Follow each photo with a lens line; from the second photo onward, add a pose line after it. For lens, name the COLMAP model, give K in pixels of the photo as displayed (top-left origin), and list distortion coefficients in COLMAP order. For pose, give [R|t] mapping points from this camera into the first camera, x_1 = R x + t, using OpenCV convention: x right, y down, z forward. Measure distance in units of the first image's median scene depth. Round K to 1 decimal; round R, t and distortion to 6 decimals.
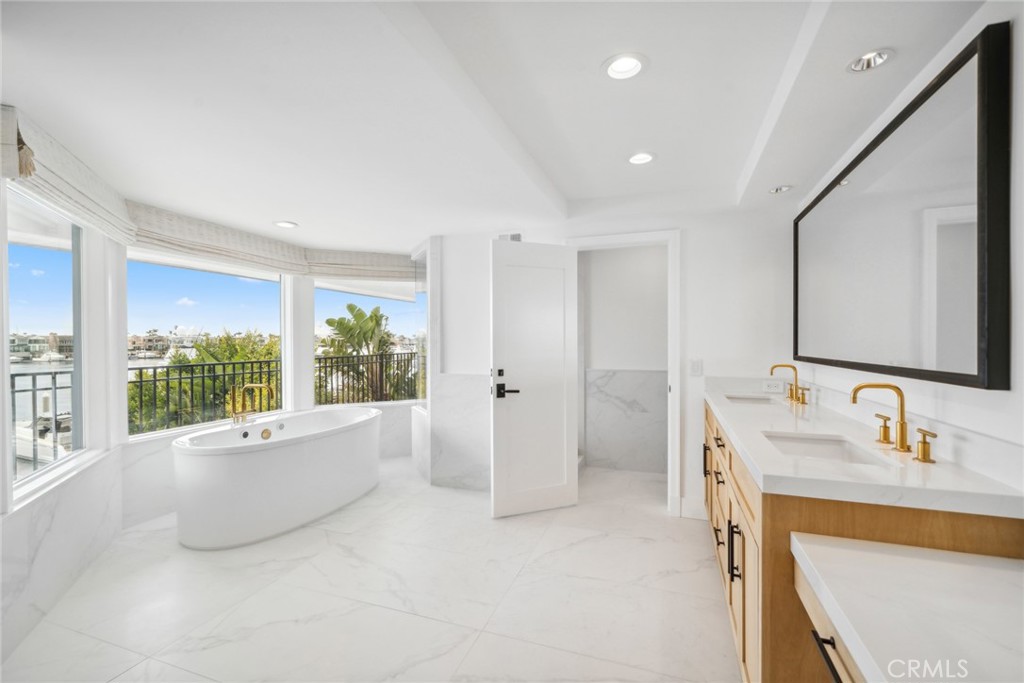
lens RADIAL K [[444.9, 0, 510.4], [0, 444.9, 339.5], [0, 0, 1]] dist [0.000964, 0.000360]
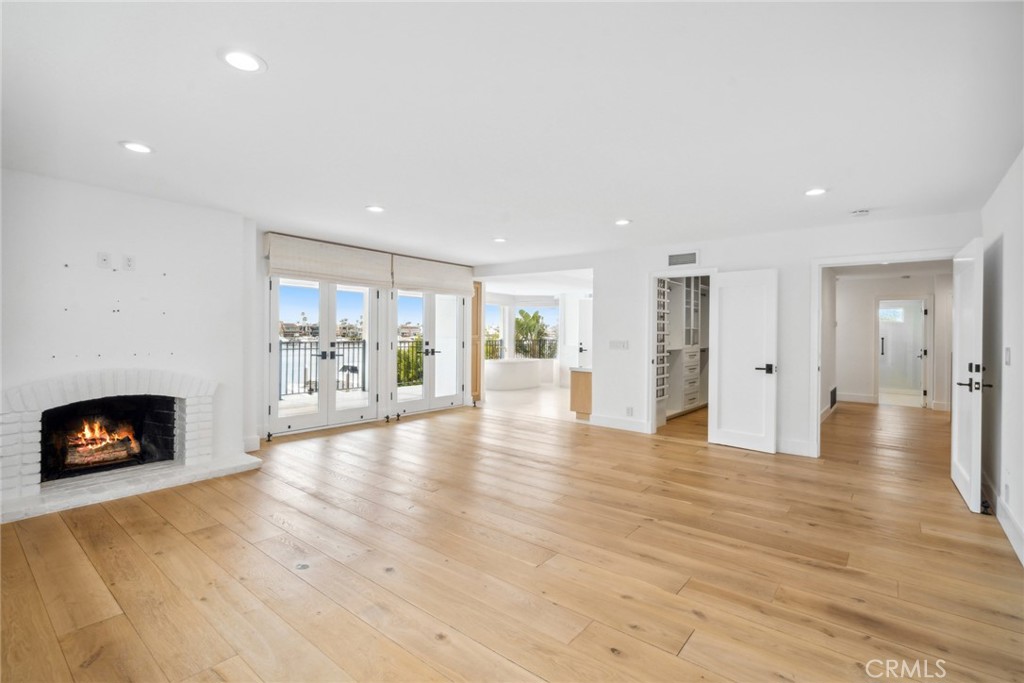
lens RADIAL K [[474.1, 0, 516.6], [0, 474.1, 324.1], [0, 0, 1]] dist [-0.044543, -0.001186]
pose [[0.948360, 0.014395, -0.316869, 0.172464], [-0.019976, 0.999697, -0.014372, -0.000036], [0.316566, 0.019959, 0.948360, -0.642715]]
